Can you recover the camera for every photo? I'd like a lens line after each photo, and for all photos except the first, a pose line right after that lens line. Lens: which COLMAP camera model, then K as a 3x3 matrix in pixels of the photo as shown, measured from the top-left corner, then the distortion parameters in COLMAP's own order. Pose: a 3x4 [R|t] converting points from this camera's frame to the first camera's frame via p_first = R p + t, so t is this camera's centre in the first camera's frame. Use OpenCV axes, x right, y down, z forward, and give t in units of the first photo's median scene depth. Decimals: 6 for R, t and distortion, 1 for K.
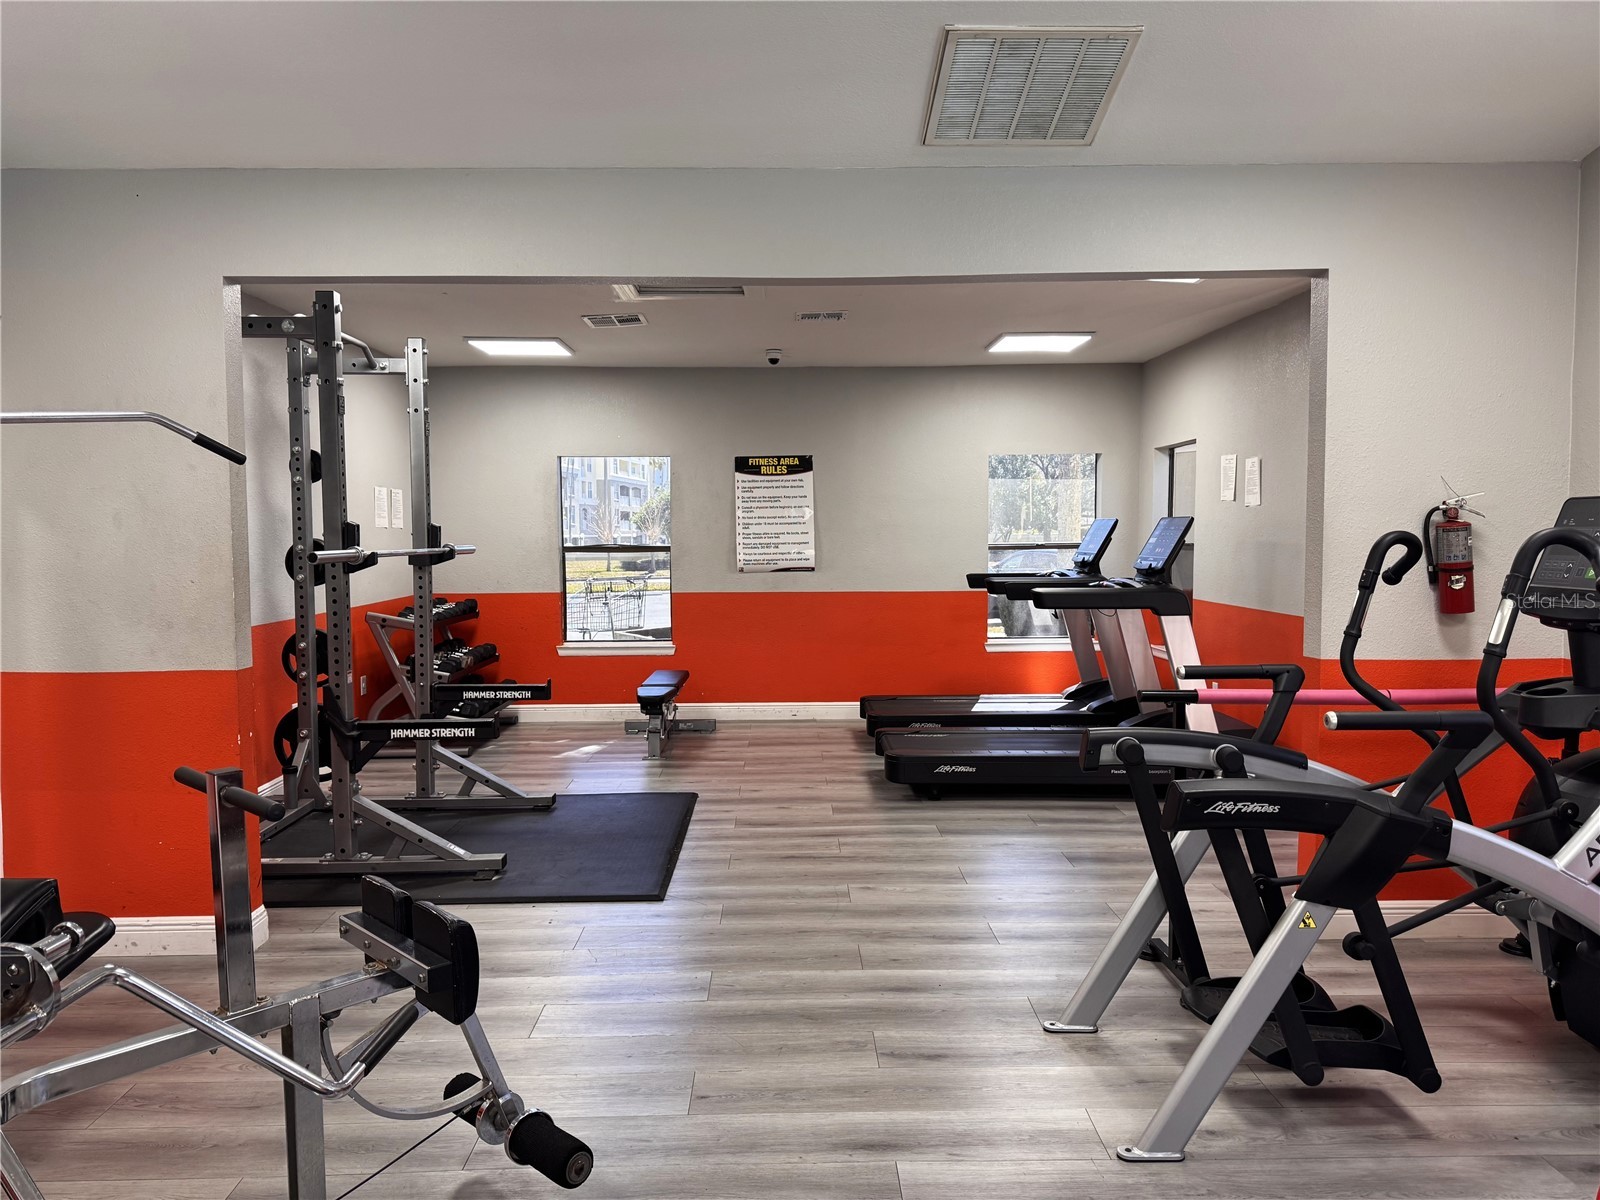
lens RADIAL K [[1122.3, 0, 799.5], [0, 1122.3, 601.6], [0, 0, 1]] dist [0.010016, 0.000622]
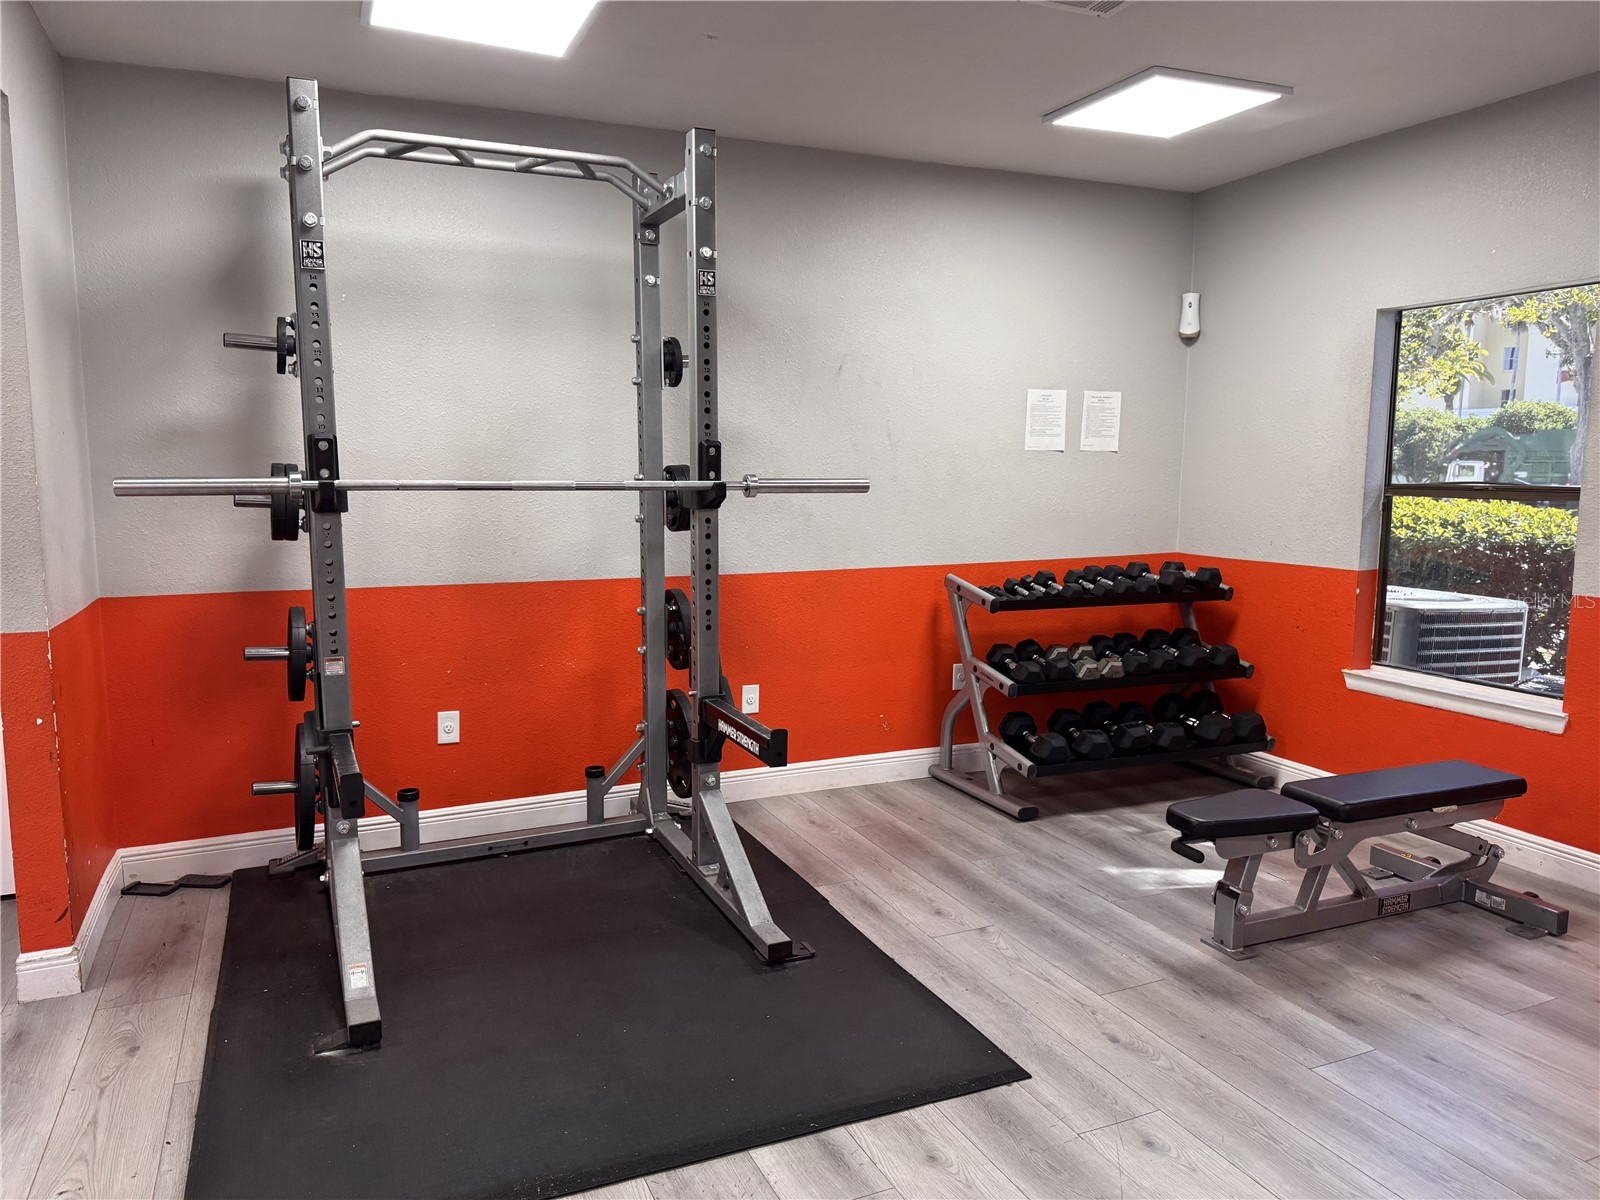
lens RADIAL K [[1122.3, 0, 797.6], [0, 1122.3, 603.6], [0, 0, 1]] dist [0.010016, 0.000622]
pose [[0.382701, 0.119220, -0.916148, 0.208177], [-0.060998, 0.992736, 0.103706, -0.037851], [0.921856, 0.016195, 0.387193, 0.652135]]
